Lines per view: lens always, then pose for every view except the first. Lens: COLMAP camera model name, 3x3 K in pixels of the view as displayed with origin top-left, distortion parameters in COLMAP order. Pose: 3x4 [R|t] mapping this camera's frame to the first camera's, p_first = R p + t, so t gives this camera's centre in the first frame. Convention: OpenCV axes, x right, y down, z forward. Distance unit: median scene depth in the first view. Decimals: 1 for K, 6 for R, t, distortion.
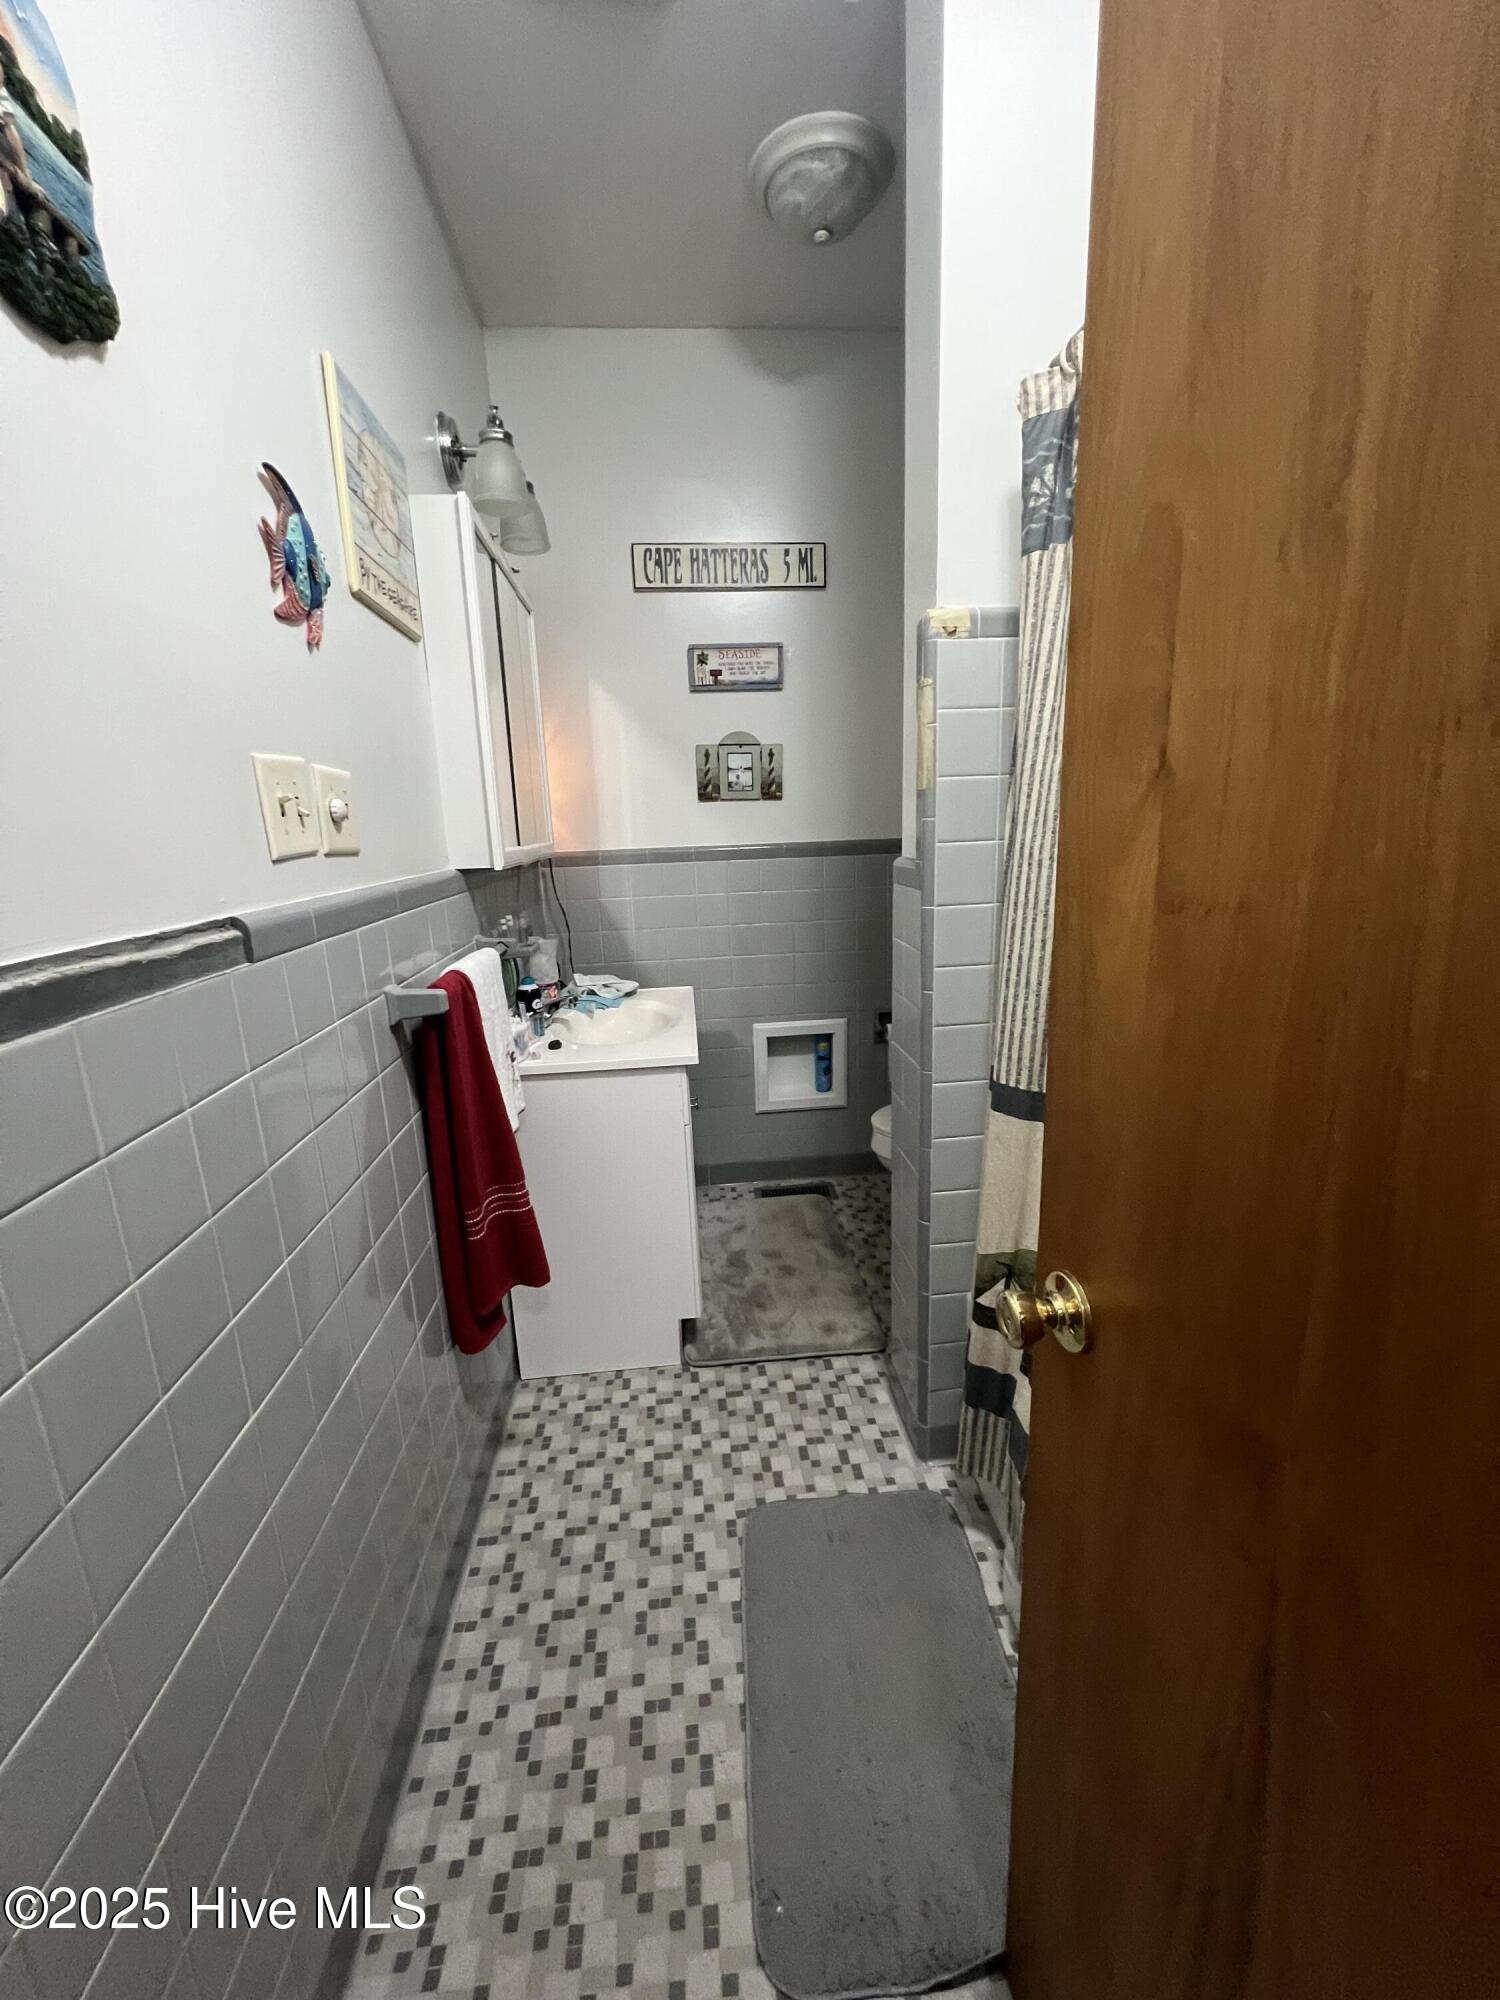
lens RADIAL K [[798.8, 0, 752.4], [0, 798.8, 1006.9], [0, 0, 1]] dist [-0.005734, 0.001880]
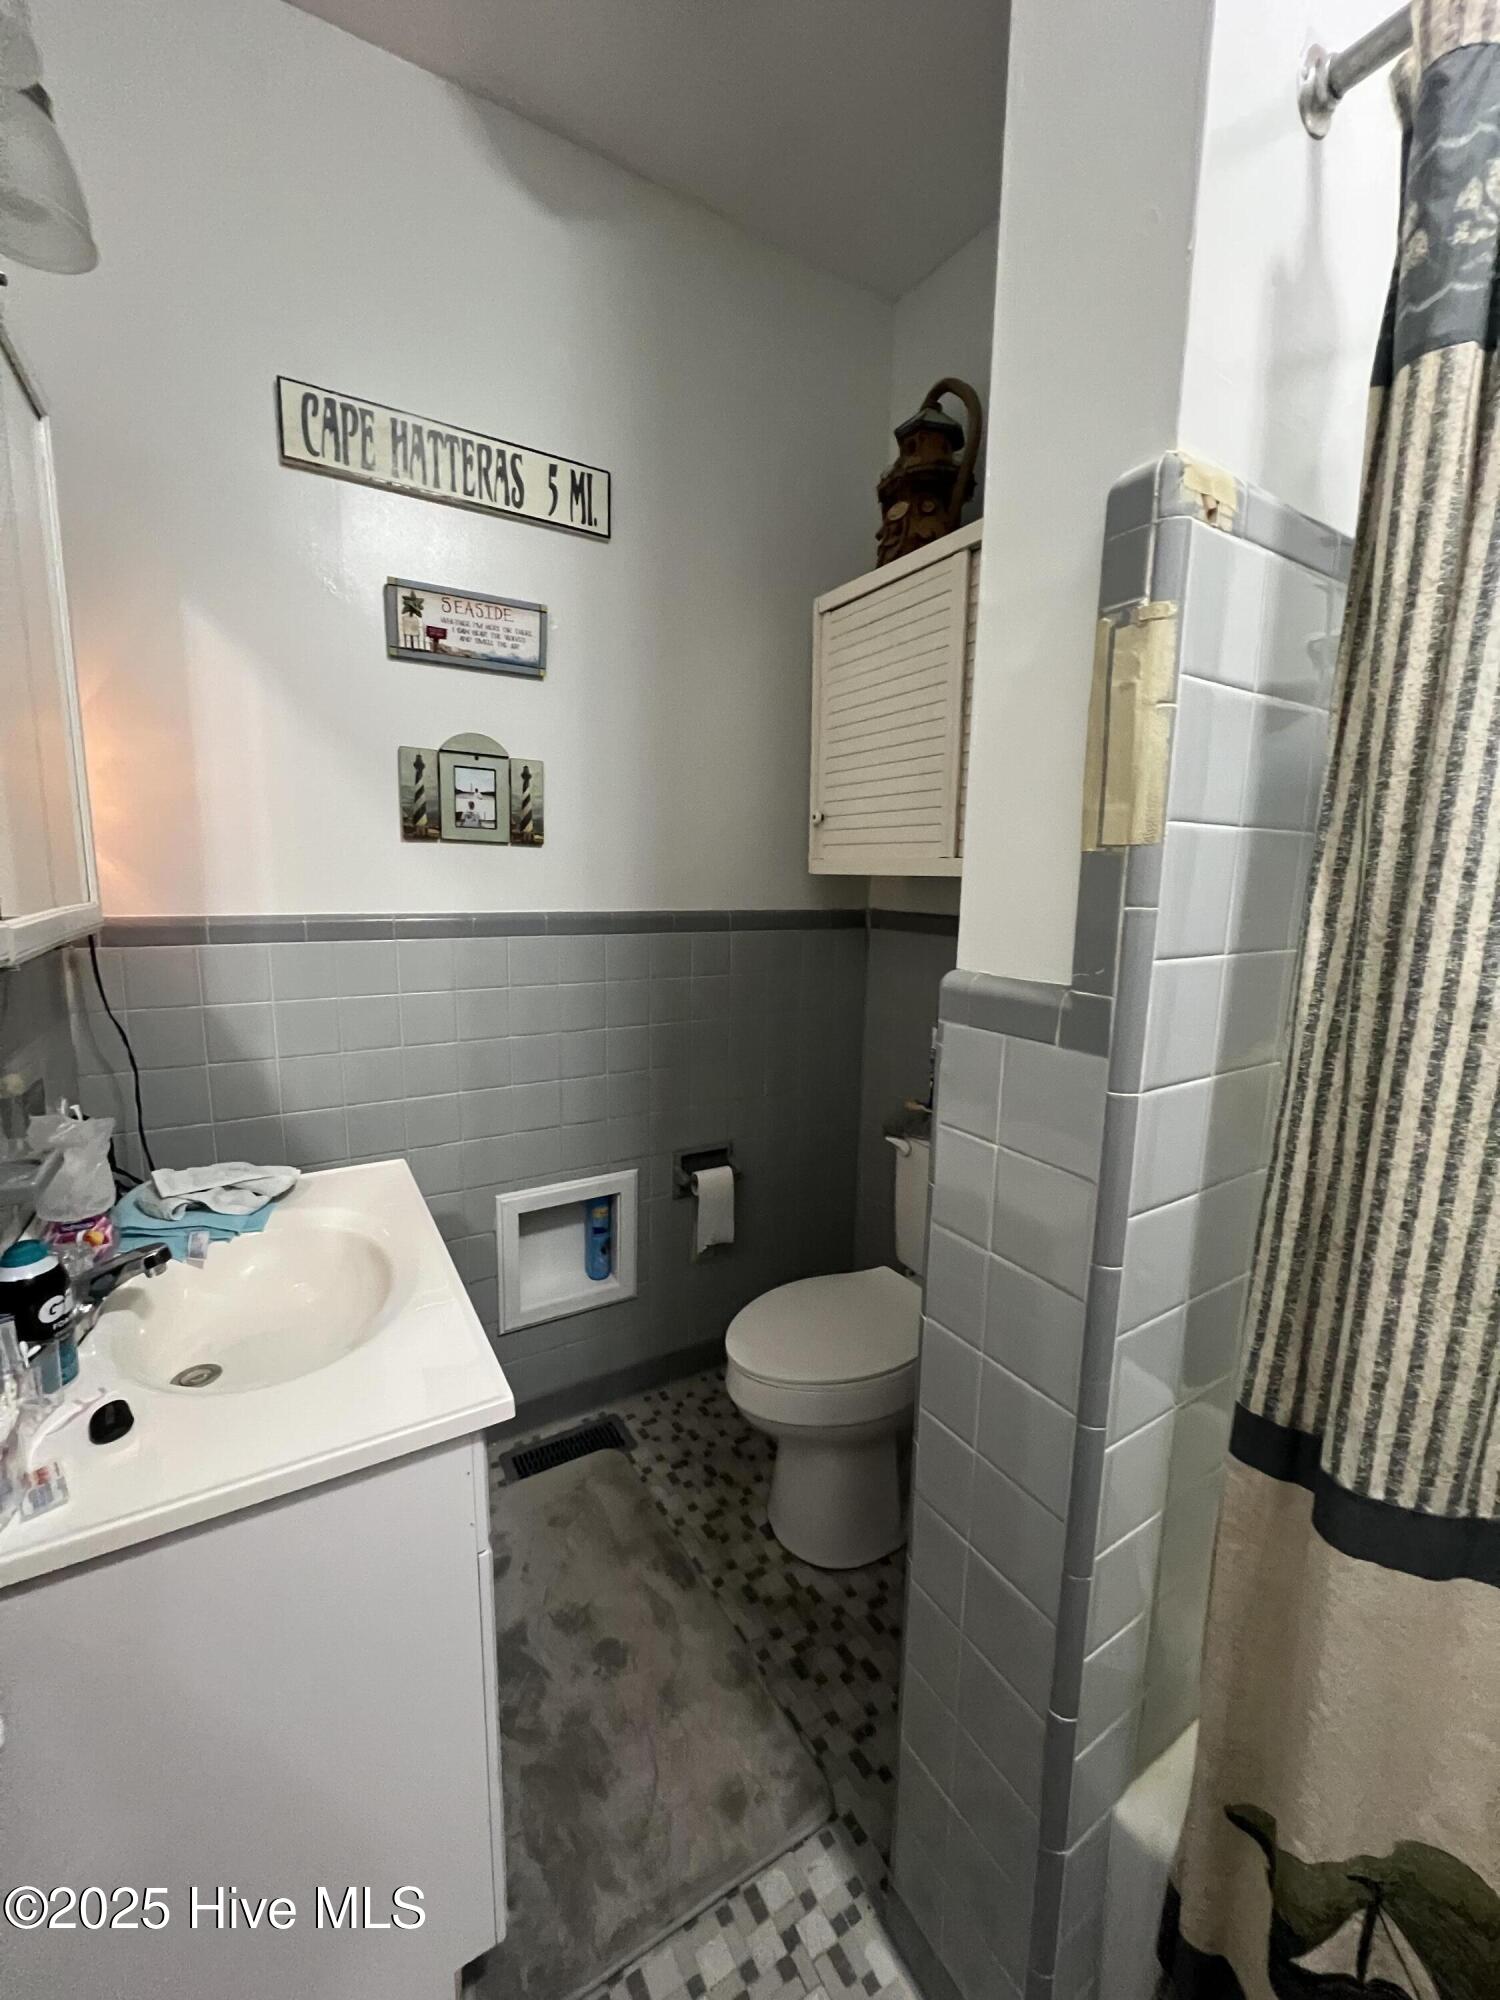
lens RADIAL K [[798.8, 0, 750.6], [0, 798.8, 1000.2], [0, 0, 1]] dist [-0.005734, 0.001880]
pose [[0.898963, -0.017688, 0.437668, -0.101603], [0.051176, 0.996583, -0.064837, -0.090175], [-0.435025, 0.080684, 0.896796, 0.379442]]
